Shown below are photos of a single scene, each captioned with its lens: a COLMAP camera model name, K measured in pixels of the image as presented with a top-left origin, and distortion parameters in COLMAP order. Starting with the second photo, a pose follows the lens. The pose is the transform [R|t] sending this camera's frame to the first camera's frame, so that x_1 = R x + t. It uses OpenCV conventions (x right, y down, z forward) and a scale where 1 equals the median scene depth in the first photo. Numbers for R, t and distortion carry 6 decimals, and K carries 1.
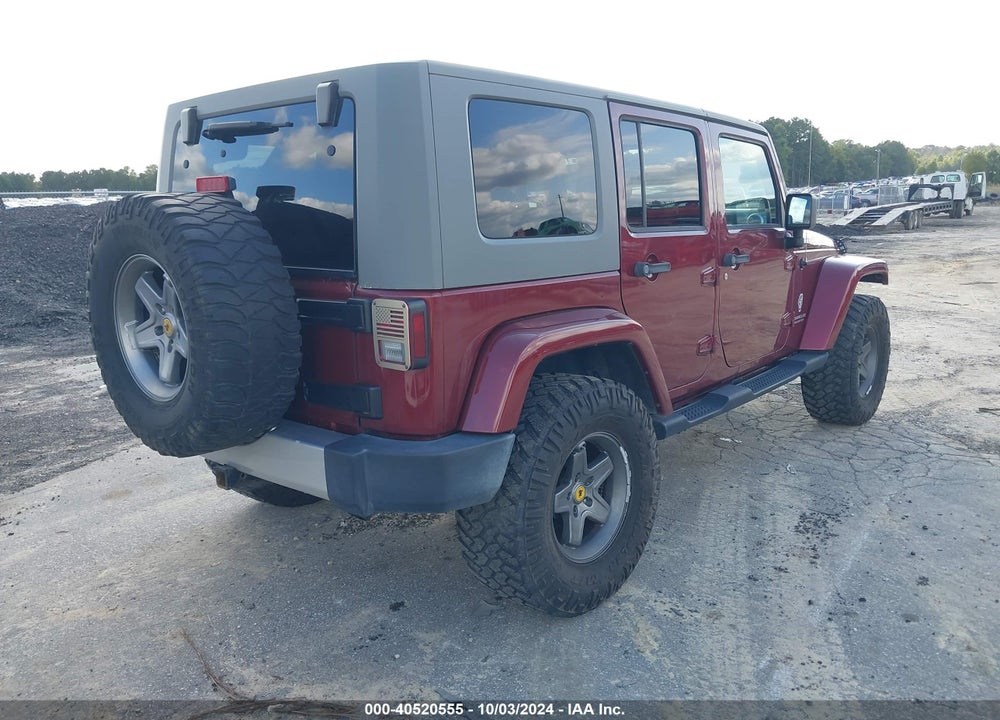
lens RADIAL K [[812.3, 0, 497.5], [0, 812.3, 366.1], [0, 0, 1]] dist [-0.008542, 0.000626]
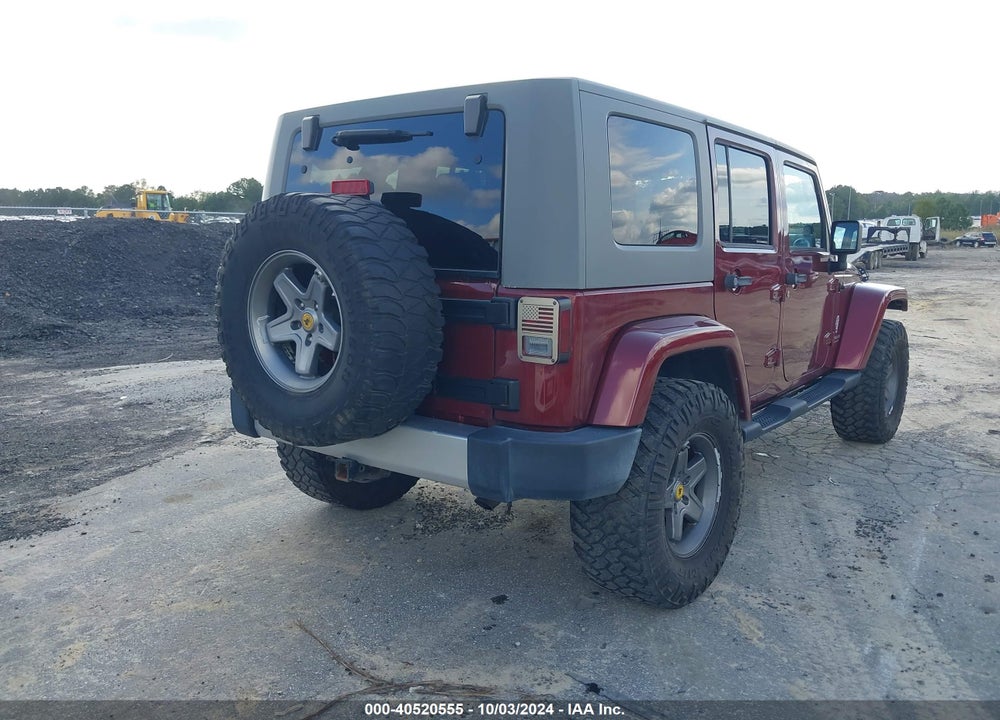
lens RADIAL K [[812.5, 0, 500.3], [0, 812.5, 361.4], [0, 0, 1]] dist [-0.003074, -0.003843]
pose [[0.998309, 0.020521, 0.054384, -0.185995], [-0.018093, 0.998833, -0.044775, 0.039160], [-0.055239, 0.043715, 0.997516, -0.043954]]
